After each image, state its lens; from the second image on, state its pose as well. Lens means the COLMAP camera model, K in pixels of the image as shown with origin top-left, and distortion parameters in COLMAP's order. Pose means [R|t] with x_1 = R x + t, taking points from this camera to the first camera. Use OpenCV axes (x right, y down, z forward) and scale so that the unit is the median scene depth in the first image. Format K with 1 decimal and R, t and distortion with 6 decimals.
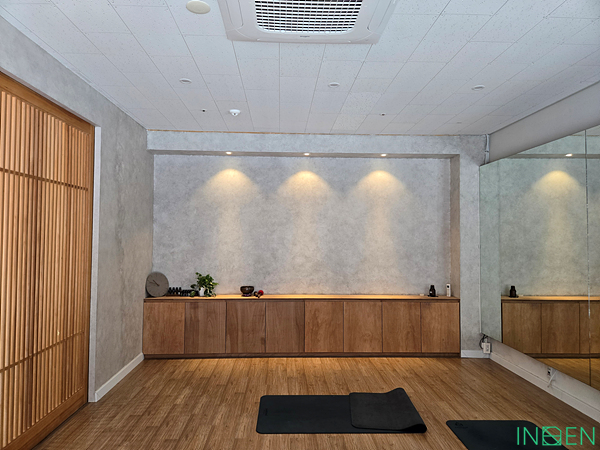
lens RADIAL K [[398.7, 0, 297.2], [0, 398.7, 222.9], [0, 0, 1]] dist [0.092241, -0.083346]
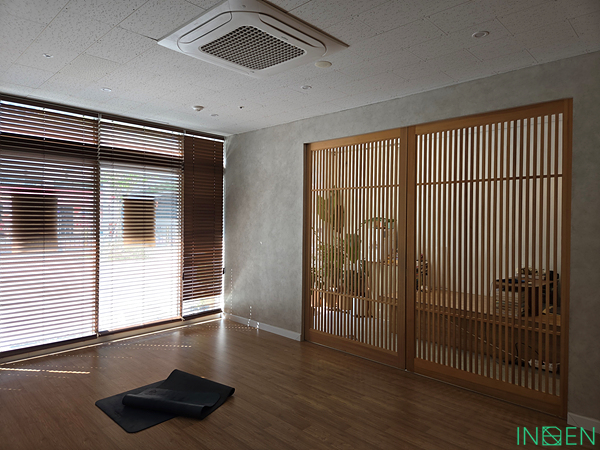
lens RADIAL K [[398.7, 0, 297.2], [0, 398.7, 222.9], [0, 0, 1]] dist [0.092241, -0.083346]
pose [[-0.723594, -0.008987, -0.690168, 0.370451], [0.005156, 0.999817, -0.018424, 0.025066], [0.690207, -0.016890, -0.723415, 0.907562]]
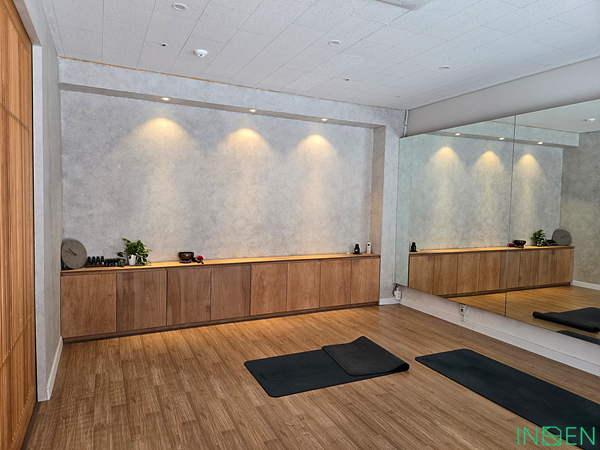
lens RADIAL K [[398.7, 0, 297.2], [0, 398.7, 222.9], [0, 0, 1]] dist [0.092241, -0.083346]
pose [[0.916154, -0.008893, 0.400728, -0.267545], [-0.028623, 0.995750, 0.087537, 0.005427], [-0.399803, -0.091667, 0.912006, 0.075144]]
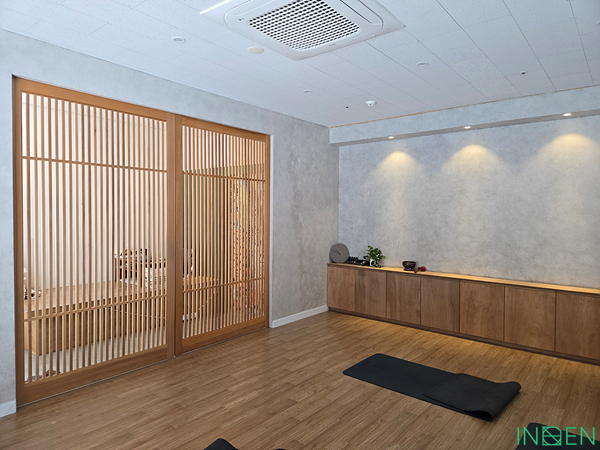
lens RADIAL K [[398.7, 0, 297.2], [0, 398.7, 222.9], [0, 0, 1]] dist [0.092241, -0.083346]
pose [[0.744637, 0.018280, -0.667219, 0.376447], [0.016373, 0.998824, 0.045639, 0.002697], [0.667268, -0.044909, 0.743462, 0.012657]]
